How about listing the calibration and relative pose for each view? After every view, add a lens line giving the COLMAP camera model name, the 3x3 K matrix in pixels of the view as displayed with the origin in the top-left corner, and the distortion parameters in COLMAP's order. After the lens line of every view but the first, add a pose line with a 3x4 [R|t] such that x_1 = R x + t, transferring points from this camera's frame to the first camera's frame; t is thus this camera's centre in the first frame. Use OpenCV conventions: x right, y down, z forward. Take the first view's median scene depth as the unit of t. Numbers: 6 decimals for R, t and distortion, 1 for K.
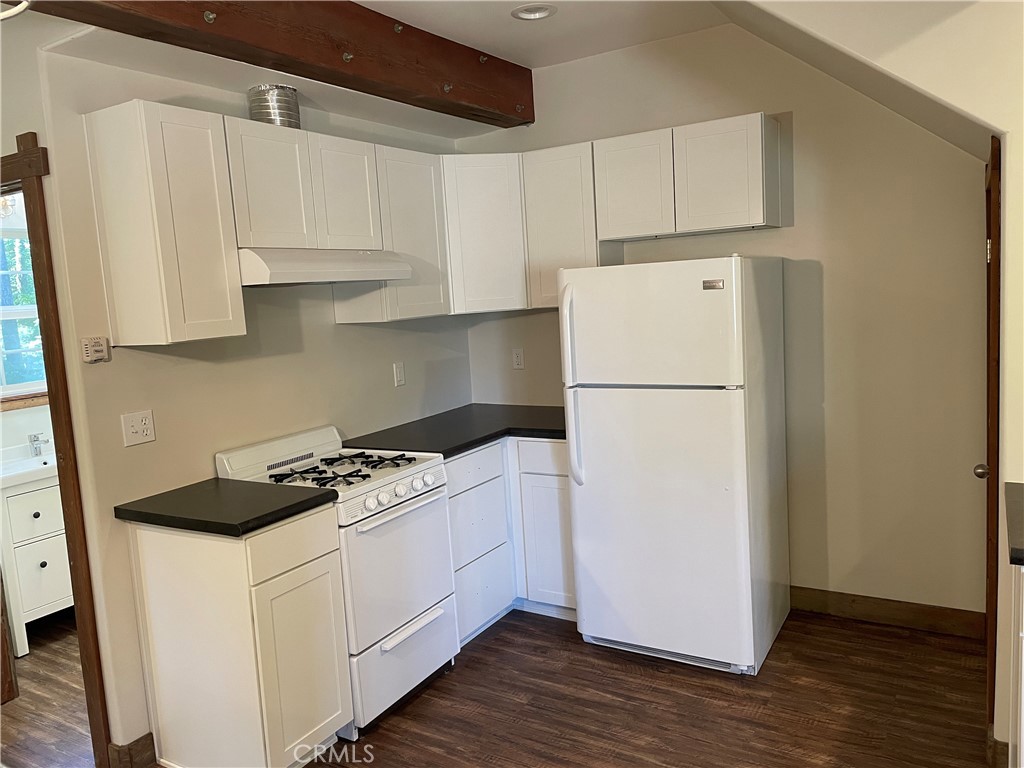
lens RADIAL K [[774.5, 0, 514.6], [0, 774.5, 368.2], [0, 0, 1]] dist [0.084219, -0.107525]
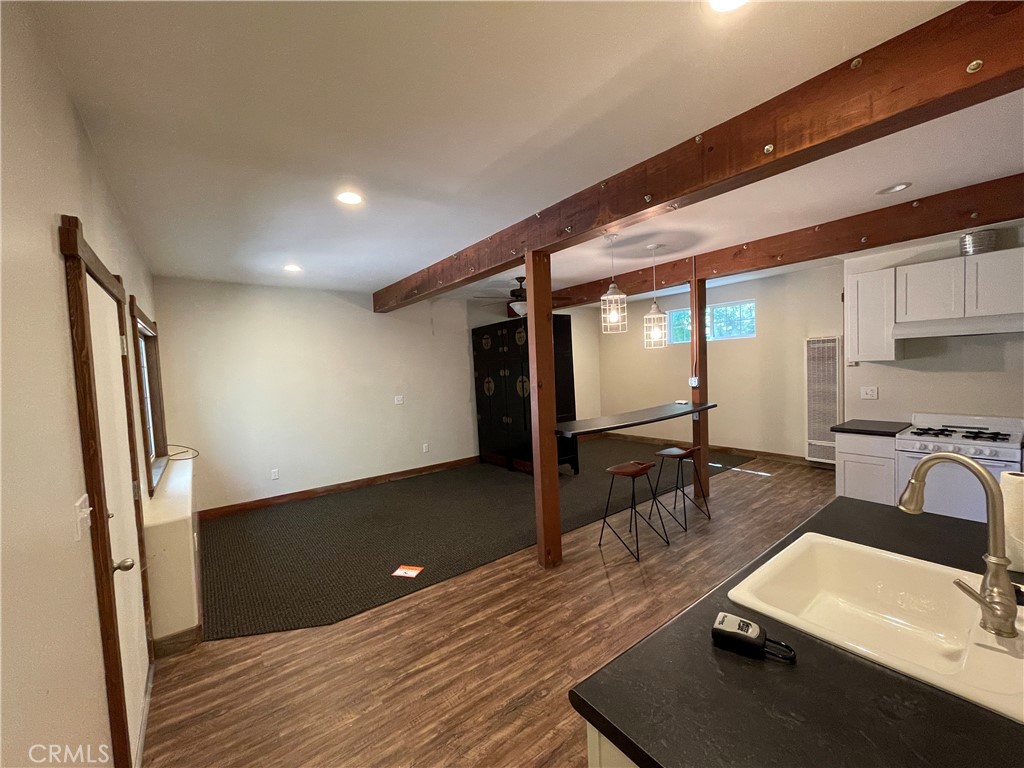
lens RADIAL K [[415.1, 0, 512.1], [0, 415.1, 385.2], [0, 0, 1]] dist [-0.007144, 0.001970]
pose [[-0.366241, 0.127309, -0.921770, 1.047326], [-0.032002, 0.988287, 0.149211, -0.099377], [0.929969, 0.084146, -0.357878, 0.329317]]
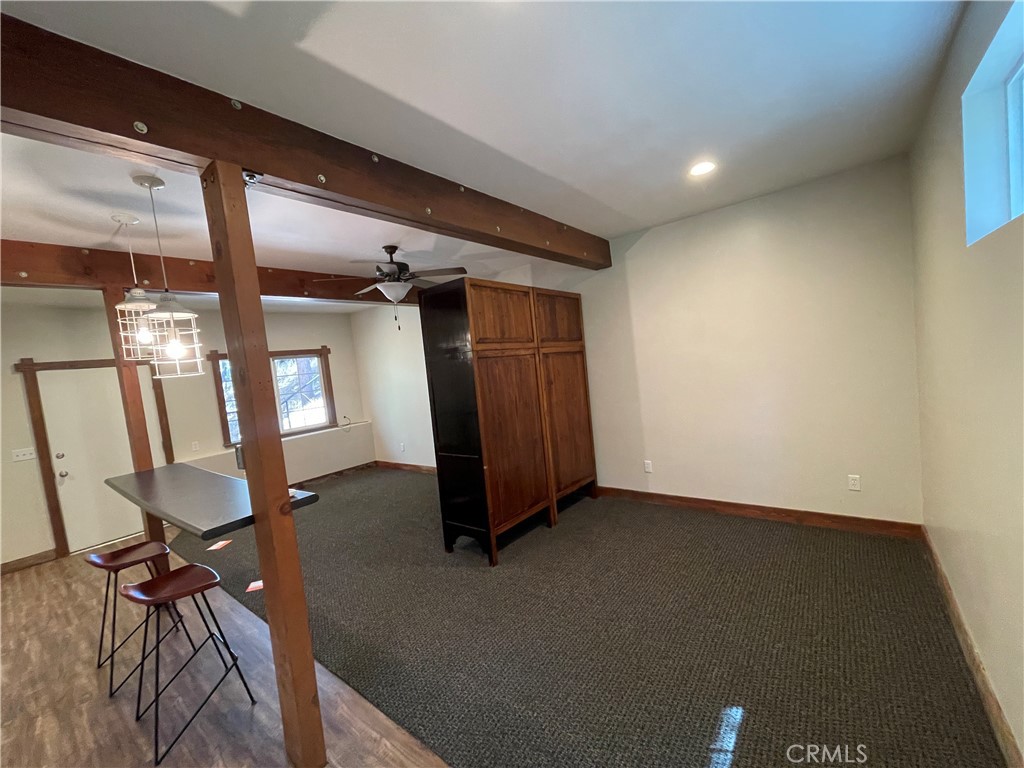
lens RADIAL K [[415.1, 0, 511.5], [0, 415.1, 384.9], [0, 0, 1]] dist [-0.007144, 0.001970]
pose [[-0.977733, 0.160353, 0.135367, -0.936098], [0.181288, 0.970330, 0.159981, -0.038393], [-0.105698, 0.180959, -0.977794, 0.886613]]
